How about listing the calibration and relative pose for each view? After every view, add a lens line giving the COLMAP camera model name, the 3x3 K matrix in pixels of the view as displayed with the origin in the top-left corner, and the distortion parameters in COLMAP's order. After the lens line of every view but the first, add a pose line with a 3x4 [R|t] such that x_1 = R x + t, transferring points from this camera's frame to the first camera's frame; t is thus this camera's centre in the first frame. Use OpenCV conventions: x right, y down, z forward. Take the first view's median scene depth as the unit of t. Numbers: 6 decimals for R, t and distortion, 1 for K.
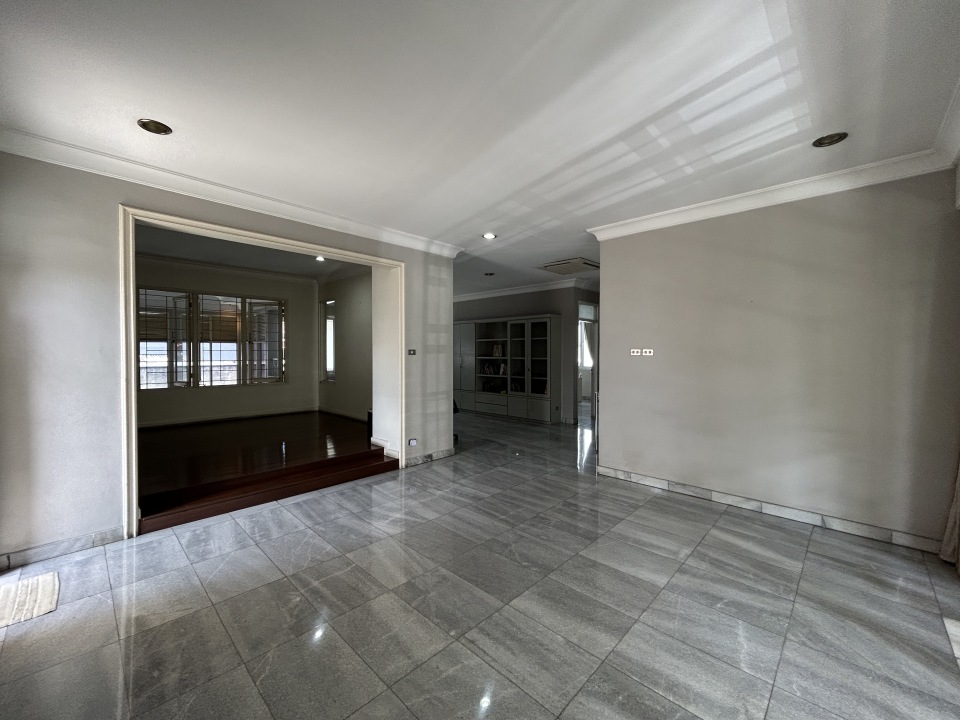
lens RADIAL K [[390.0, 0, 477.9], [0, 390.0, 357.8], [0, 0, 1]] dist [0.001030, 0.000097]
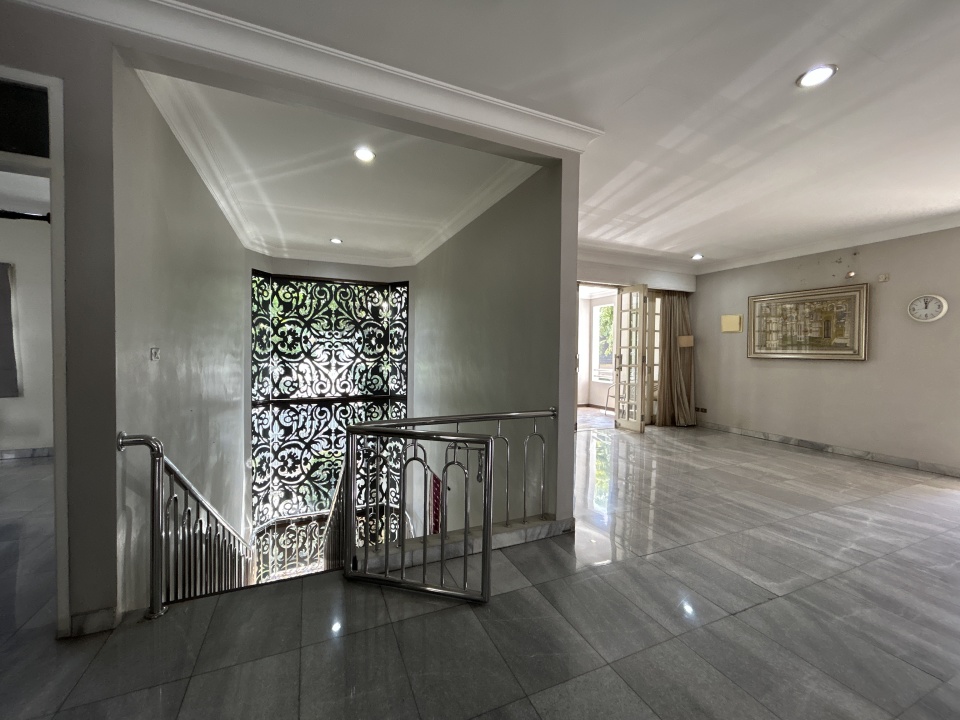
lens RADIAL K [[390.0, 0, 477.9], [0, 390.0, 357.8], [0, 0, 1]] dist [0.001030, 0.000097]
pose [[-0.926764, -0.023440, 0.374912, 0.284620], [-0.009559, 0.999200, 0.038842, -0.001261], [-0.375522, 0.032413, -0.926246, 2.068852]]
